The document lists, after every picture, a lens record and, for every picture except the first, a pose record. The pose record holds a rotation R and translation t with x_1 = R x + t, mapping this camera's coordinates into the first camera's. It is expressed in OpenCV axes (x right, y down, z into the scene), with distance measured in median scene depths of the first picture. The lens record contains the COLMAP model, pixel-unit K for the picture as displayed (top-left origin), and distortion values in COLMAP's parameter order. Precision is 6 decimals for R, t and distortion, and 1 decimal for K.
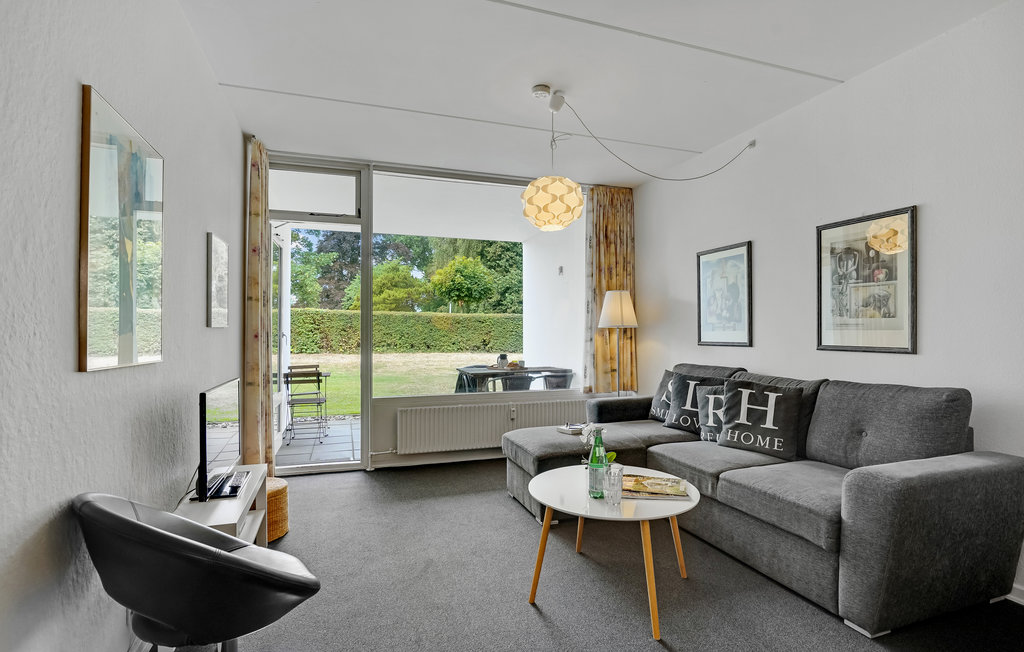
lens RADIAL K [[483.3, 0, 512.6], [0, 483.3, 332.2], [0, 0, 1]] dist [-0.021723, 0.000056]
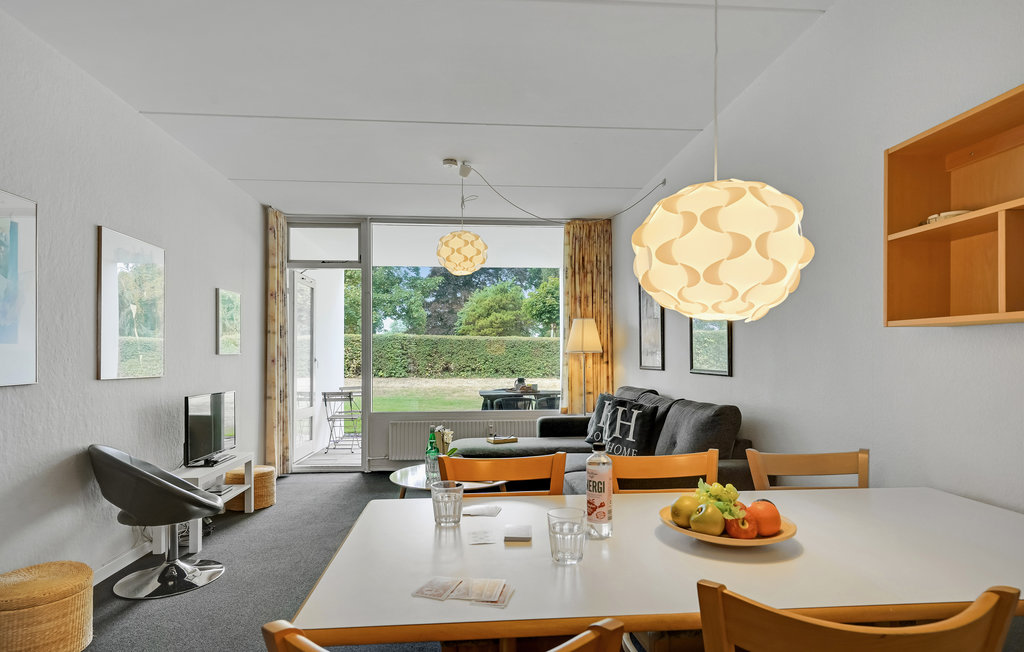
lens RADIAL K [[534.2, 0, 511.9], [0, 534.2, 355.1], [0, 0, 1]] dist [-0.001086, -0.000335]
pose [[0.969521, -0.003313, -0.244987, 0.385717], [0.002612, 0.999992, -0.003186, -0.000997], [0.244995, 0.002449, 0.969521, -0.208467]]
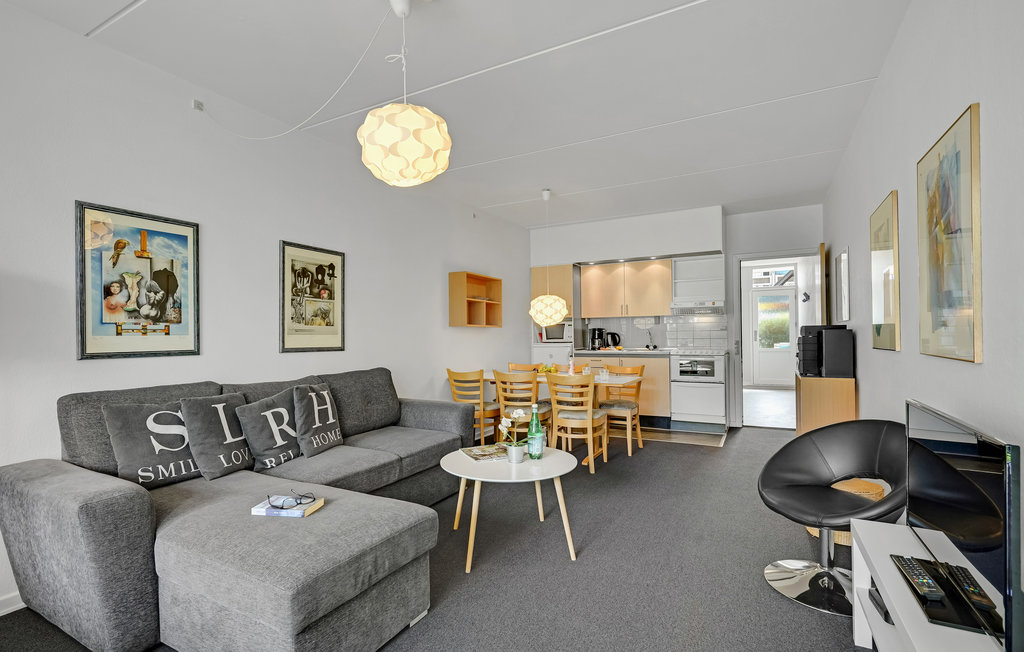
lens RADIAL K [[483.3, 0, 512.6], [0, 483.3, 332.2], [0, 0, 1]] dist [-0.021723, 0.000056]
pose [[-0.681412, 0.015152, 0.731743, -0.377790], [0.010173, 0.999885, -0.011230, 0.005561], [-0.731830, -0.000208, -0.681488, 0.974499]]
